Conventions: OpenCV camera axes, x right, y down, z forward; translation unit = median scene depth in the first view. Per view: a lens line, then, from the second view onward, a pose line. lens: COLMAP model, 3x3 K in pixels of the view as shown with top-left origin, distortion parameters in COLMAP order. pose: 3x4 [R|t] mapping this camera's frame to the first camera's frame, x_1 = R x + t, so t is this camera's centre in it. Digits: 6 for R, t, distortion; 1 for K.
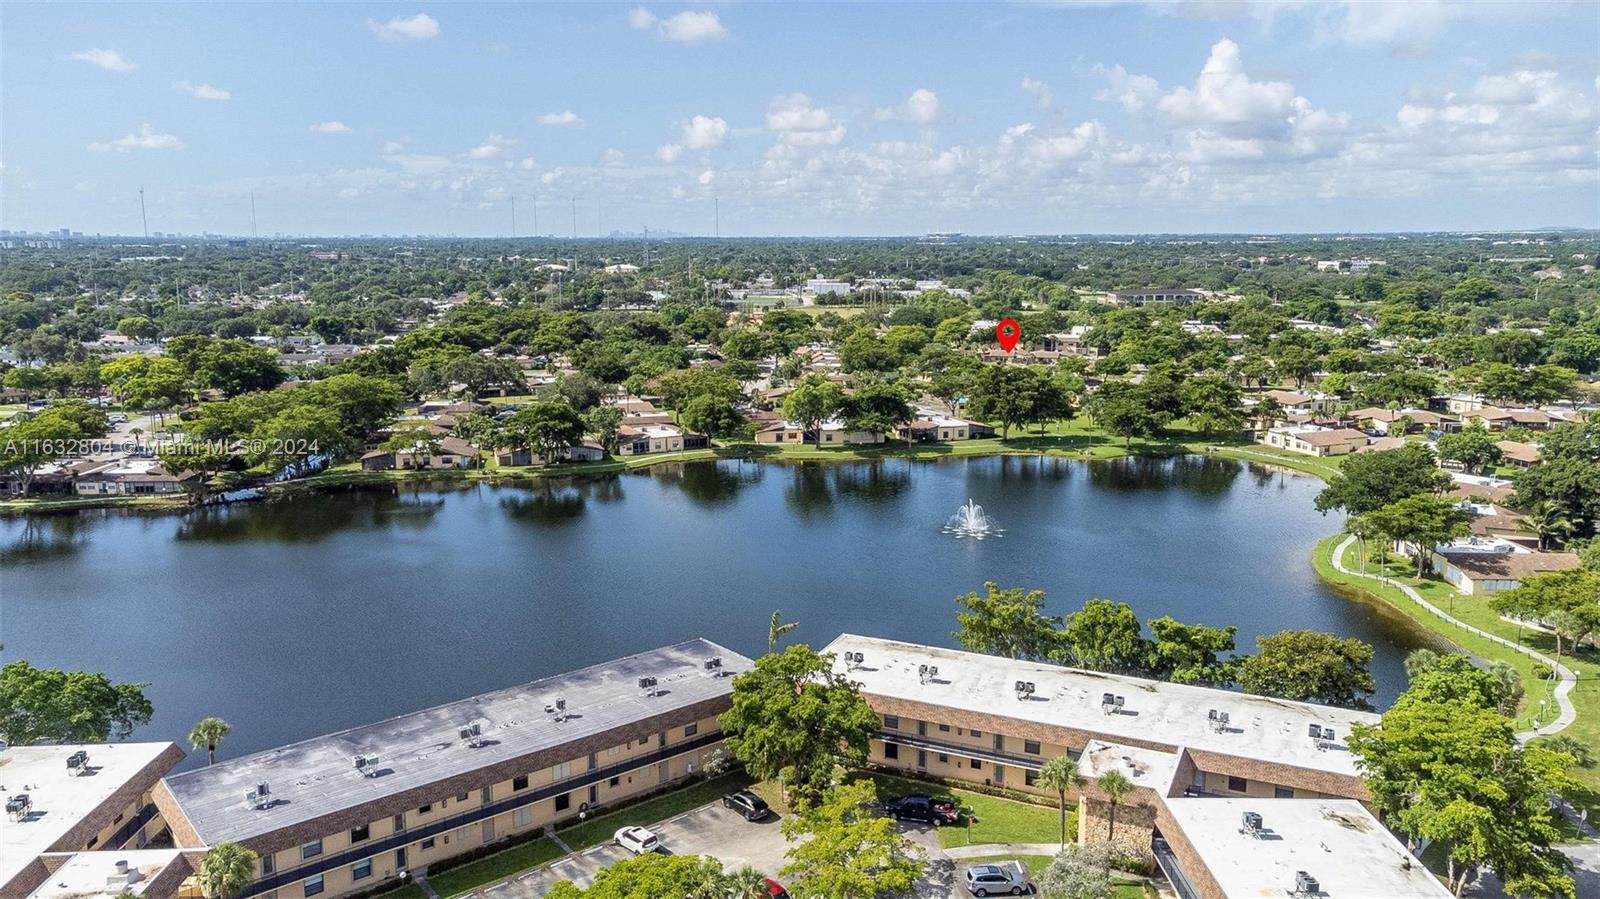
lens RADIAL K [[1192.0, 0, 795.4], [0, 1192.0, 443.4], [0, 0, 1]] dist [0.048313, 0.006276]
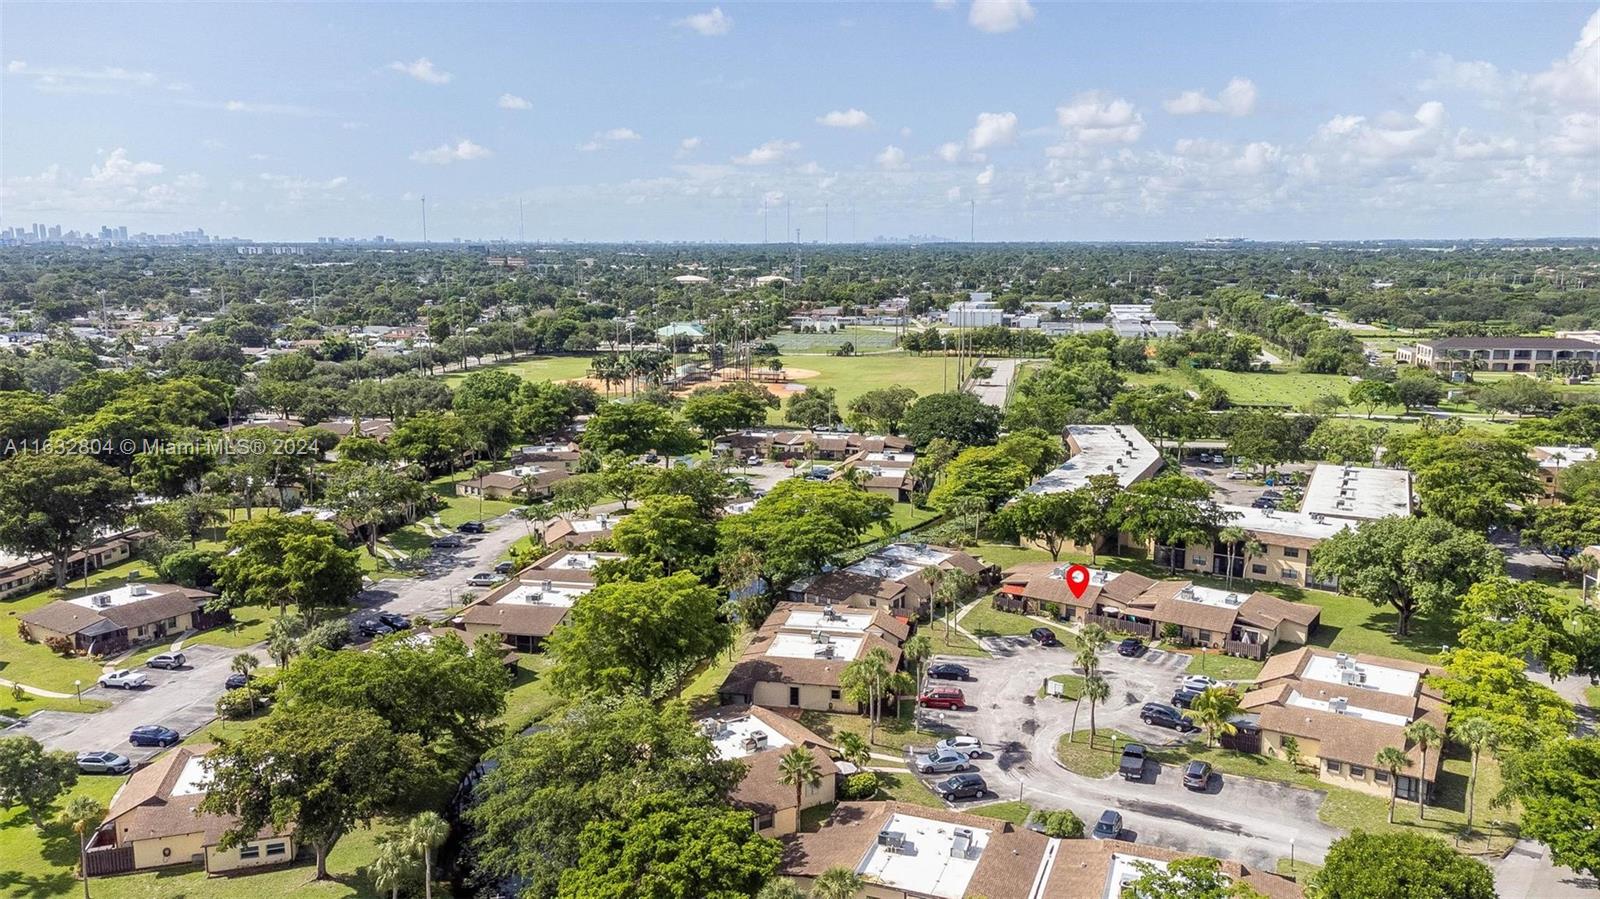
lens RADIAL K [[1192.0, 0, 795.4], [0, 1192.0, 443.4], [0, 0, 1]] dist [0.048313, 0.006276]
pose [[0.975743, 0.039785, -0.215273, 0.072919], [-0.040735, 0.999170, 0.000024, -0.048458], [0.215096, 0.008746, 0.976554, 0.278667]]
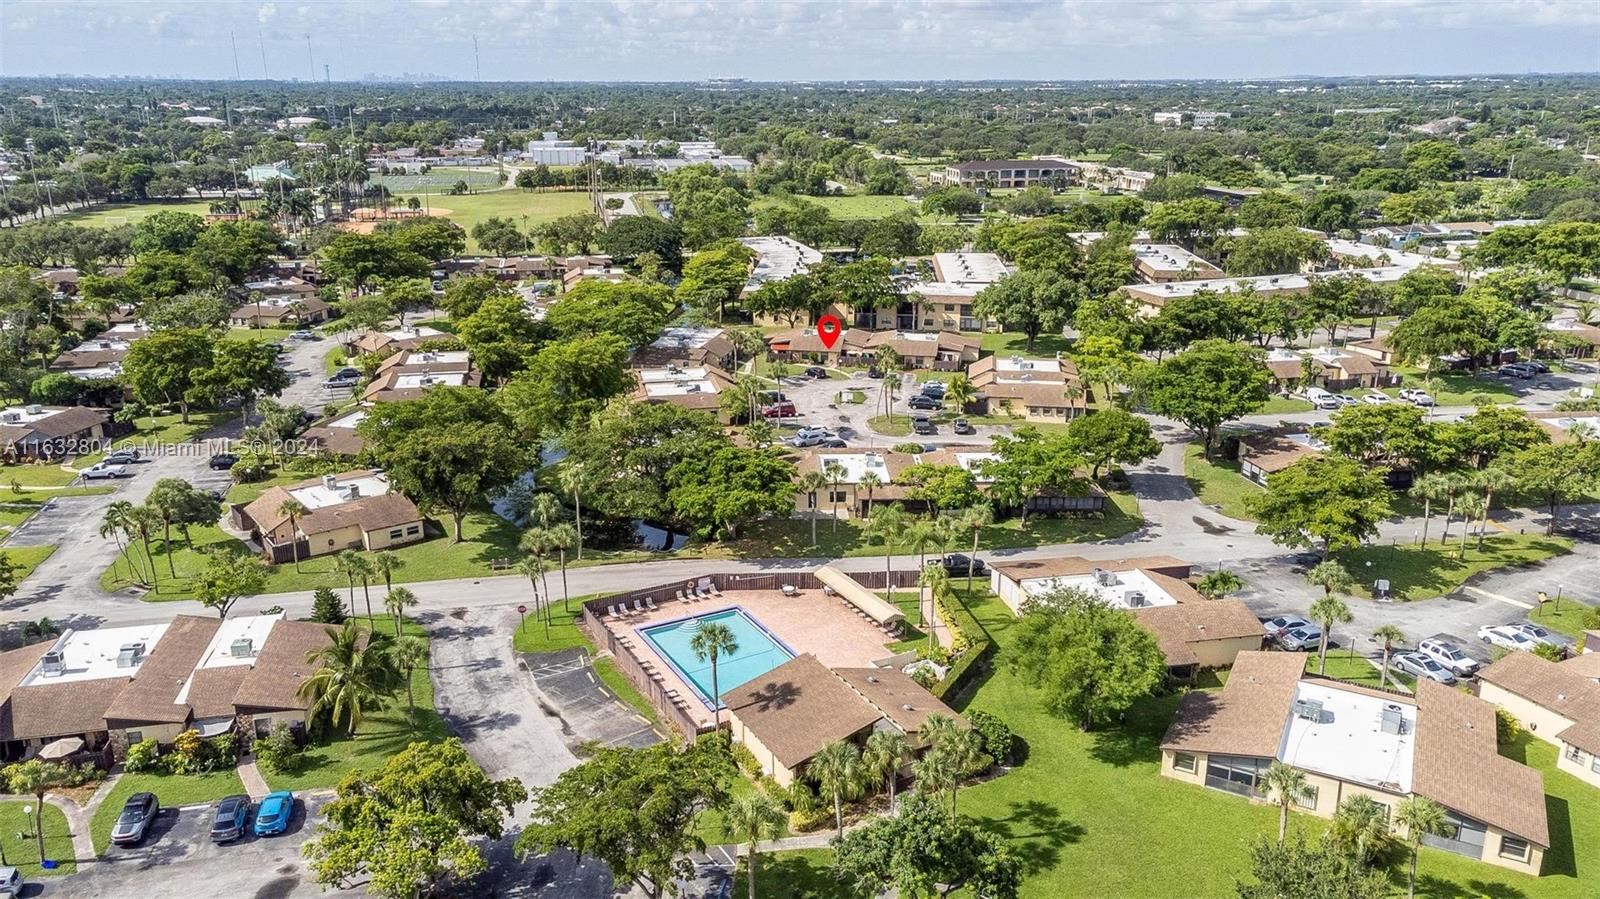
lens RADIAL K [[1192.0, 0, 795.4], [0, 1192.0, 443.4], [0, 0, 1]] dist [0.048313, 0.006276]
pose [[0.984478, -0.049650, 0.168338, 0.036562], [0.028872, 0.991899, 0.123704, -0.040118], [-0.173116, -0.116923, 0.977936, 0.232566]]
